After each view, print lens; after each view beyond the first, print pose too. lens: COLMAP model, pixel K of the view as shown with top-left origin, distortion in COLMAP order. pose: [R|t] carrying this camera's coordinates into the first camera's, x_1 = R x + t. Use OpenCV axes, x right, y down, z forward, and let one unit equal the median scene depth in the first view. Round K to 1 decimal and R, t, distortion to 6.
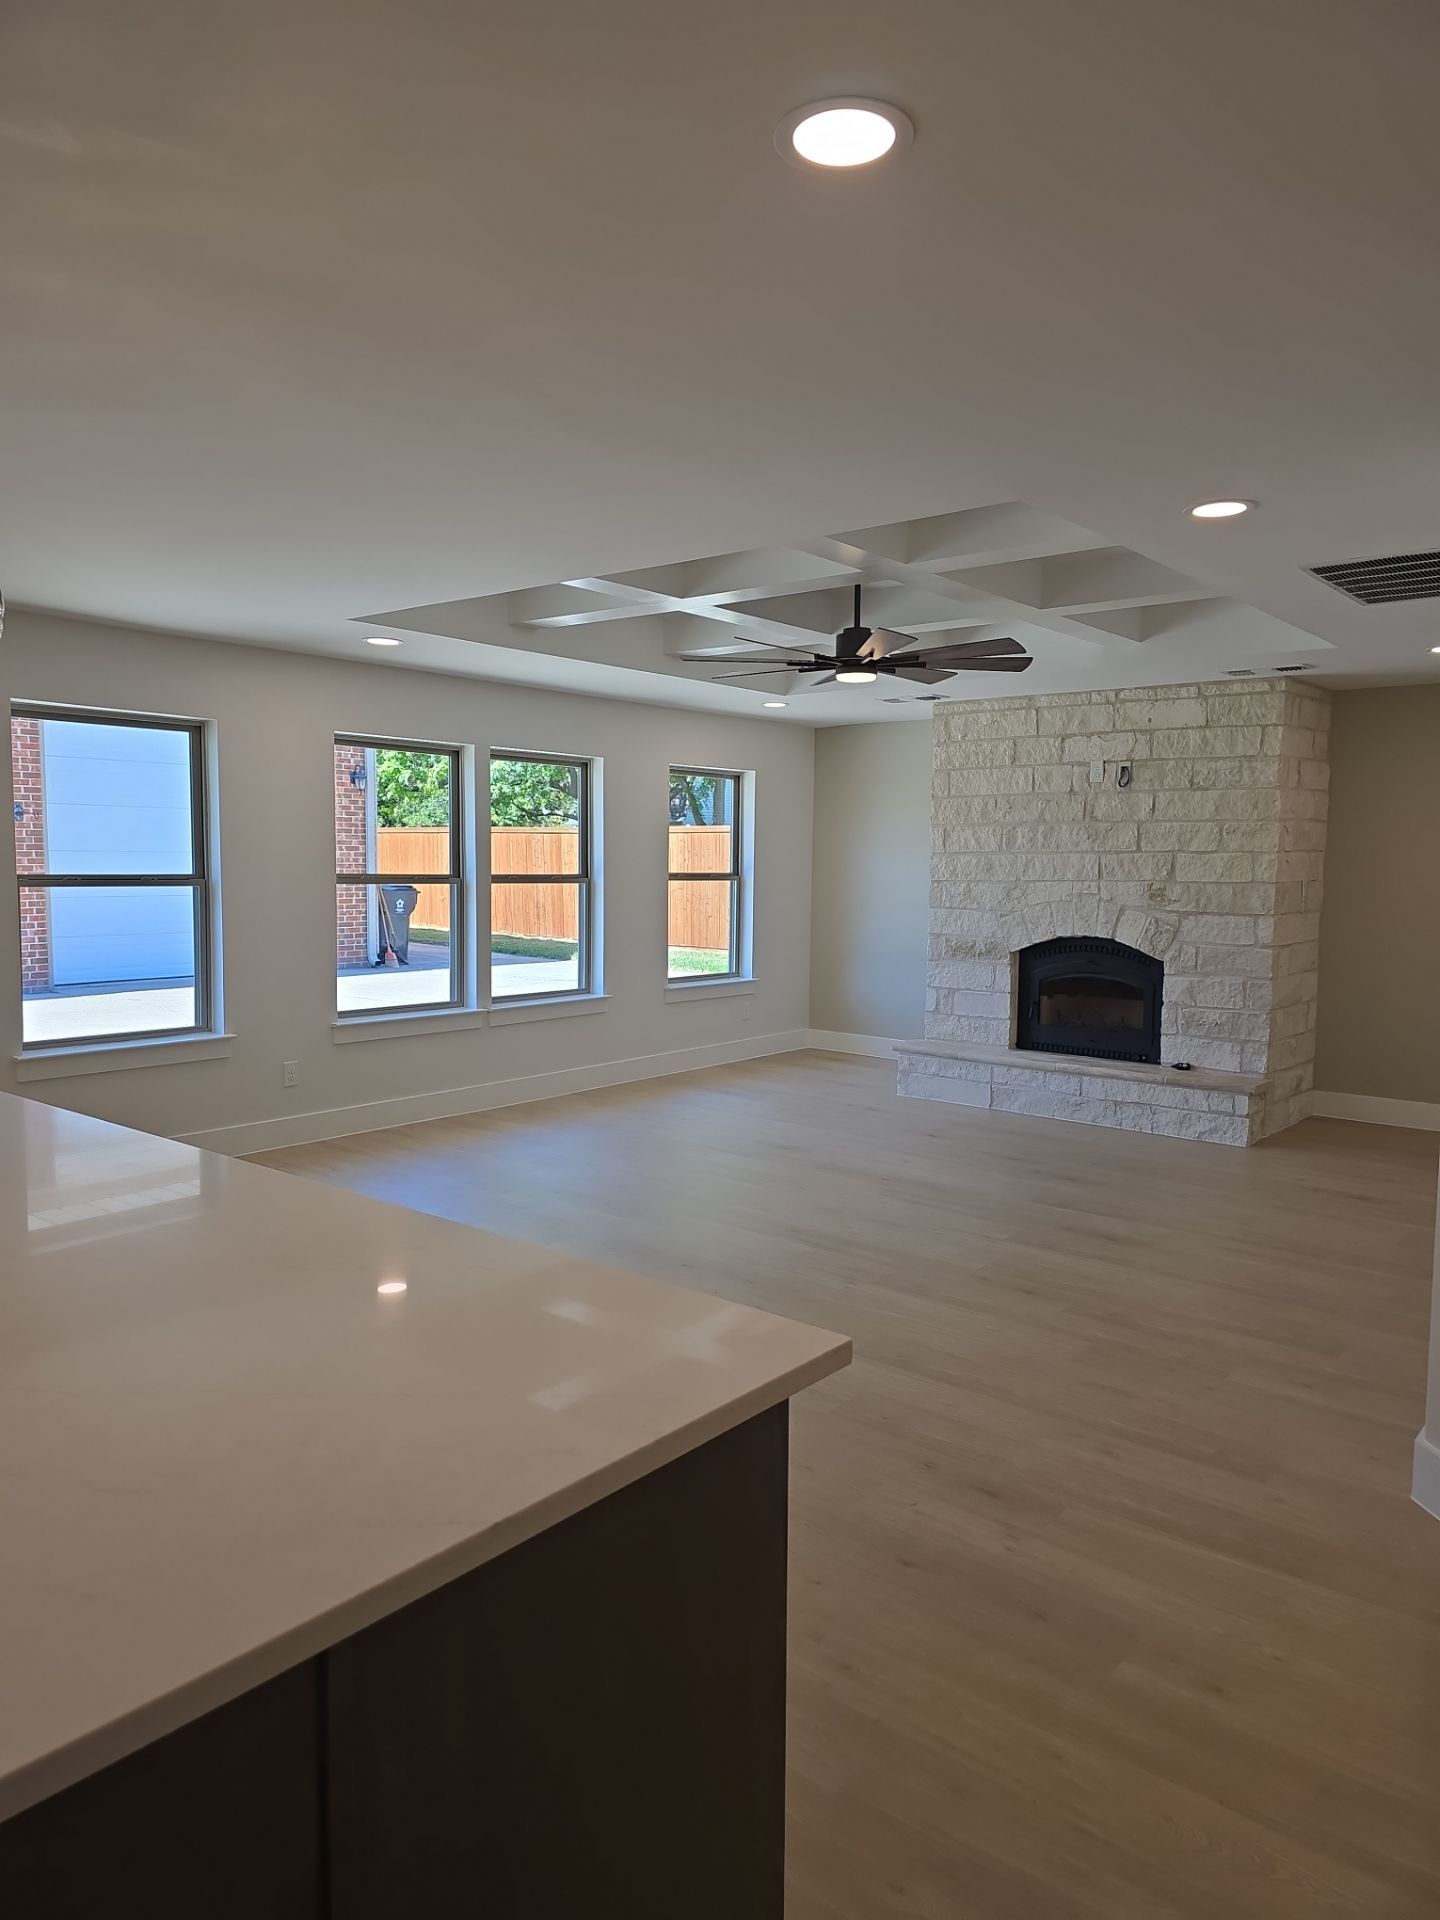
lens RADIAL K [[1285.0, 0, 735.4], [0, 1285.0, 966.2], [0, 0, 1]] dist [0.047967, -0.068329]
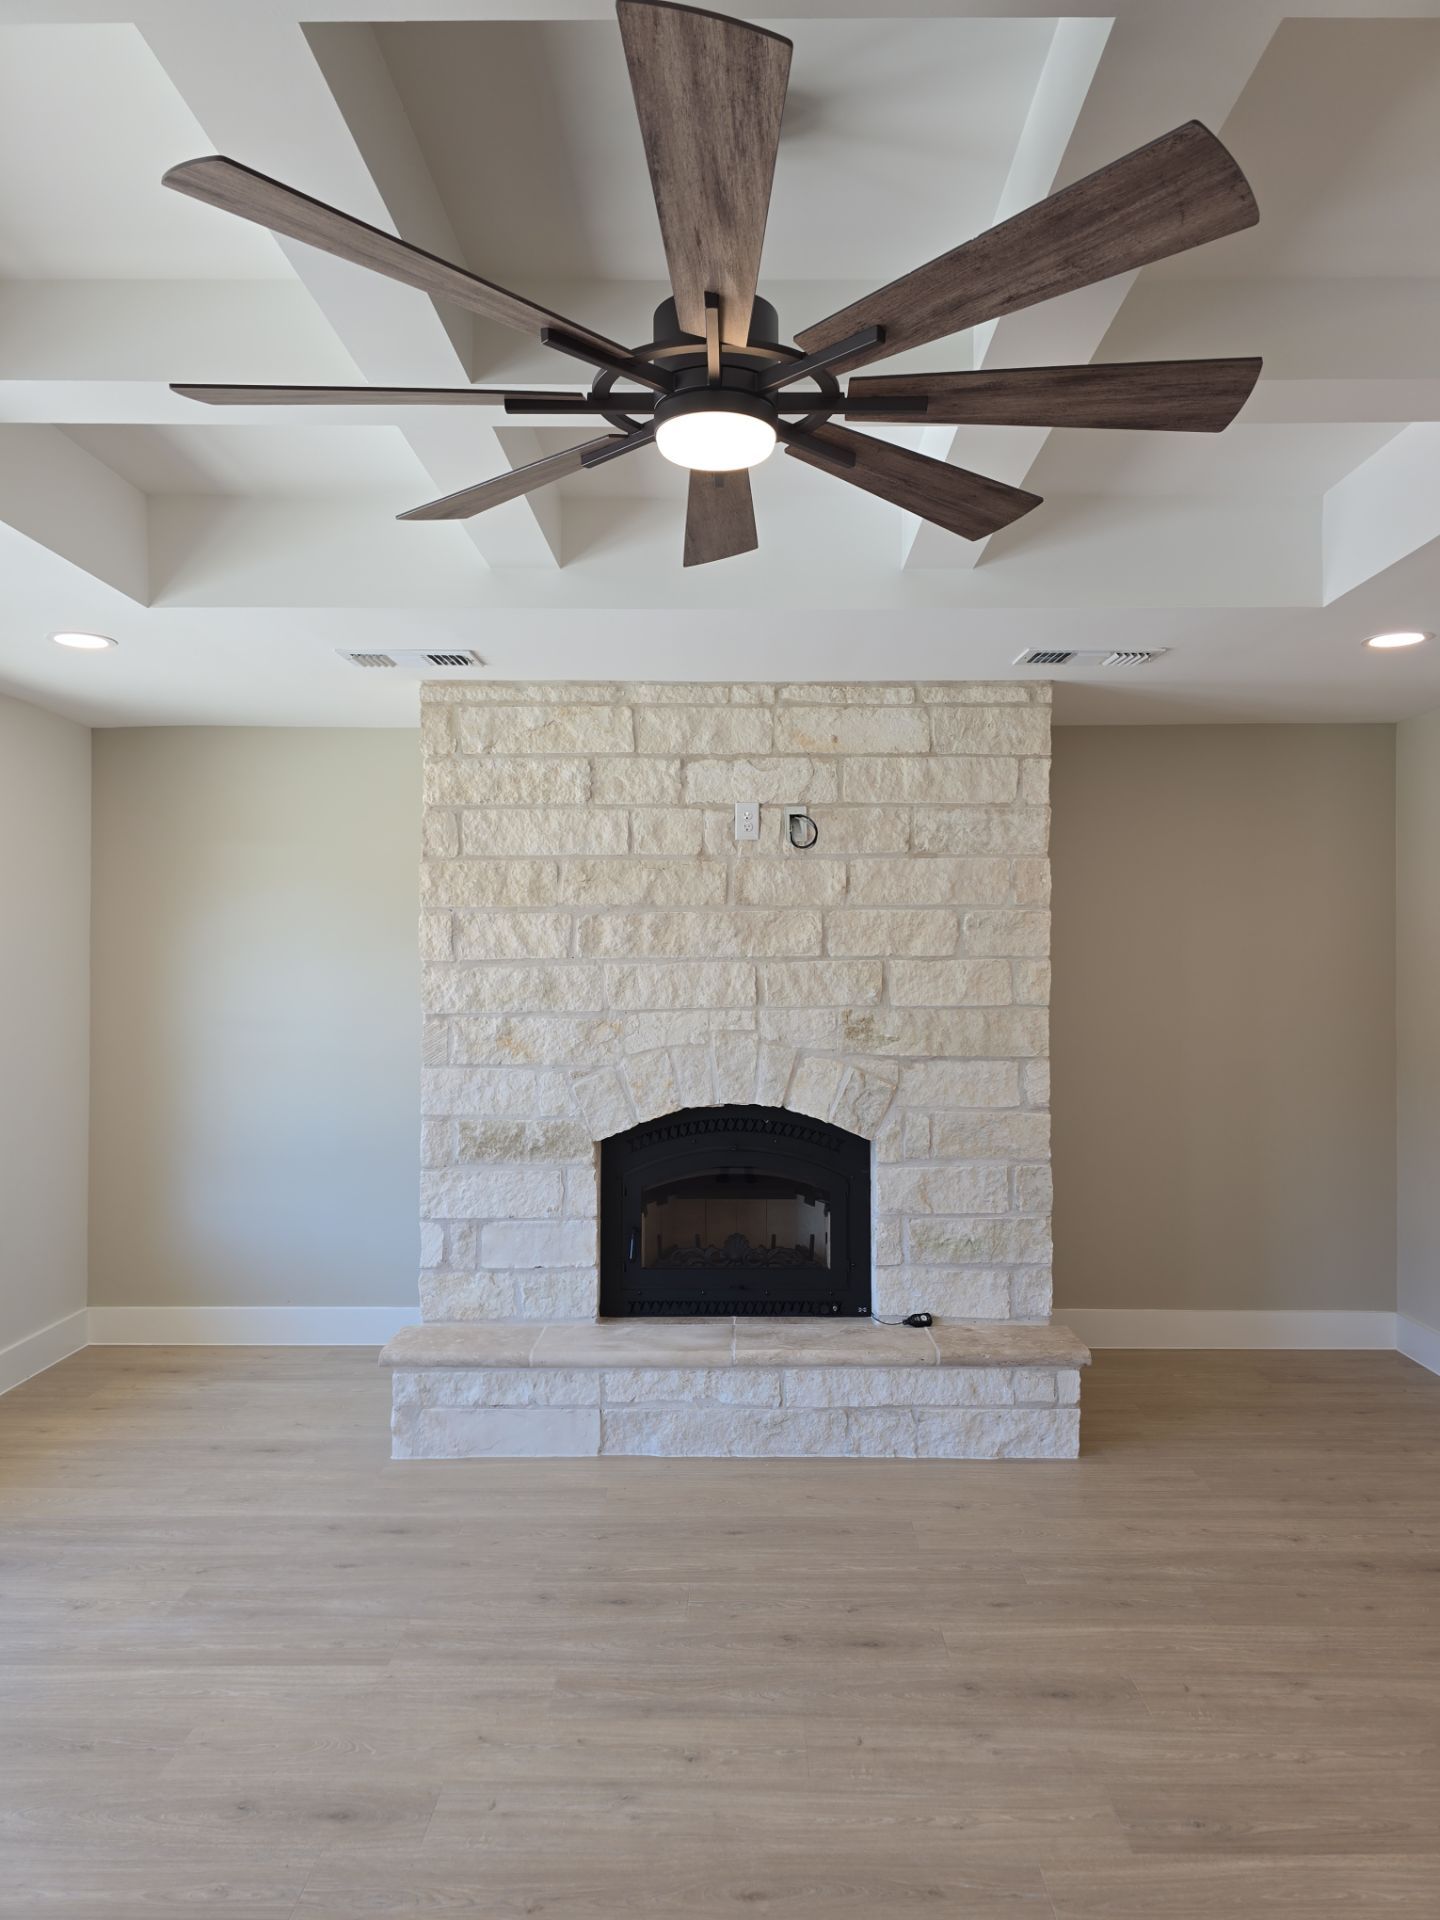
lens RADIAL K [[1290.9, 0, 720.3], [0, 1290.9, 946.5], [0, 0, 1]] dist [0.052680, -0.047800]
pose [[0.782642, -0.003954, 0.622460, -0.089530], [0.062497, 0.995426, -0.072257, -0.052947], [-0.619327, 0.095453, 0.779309, 0.555988]]
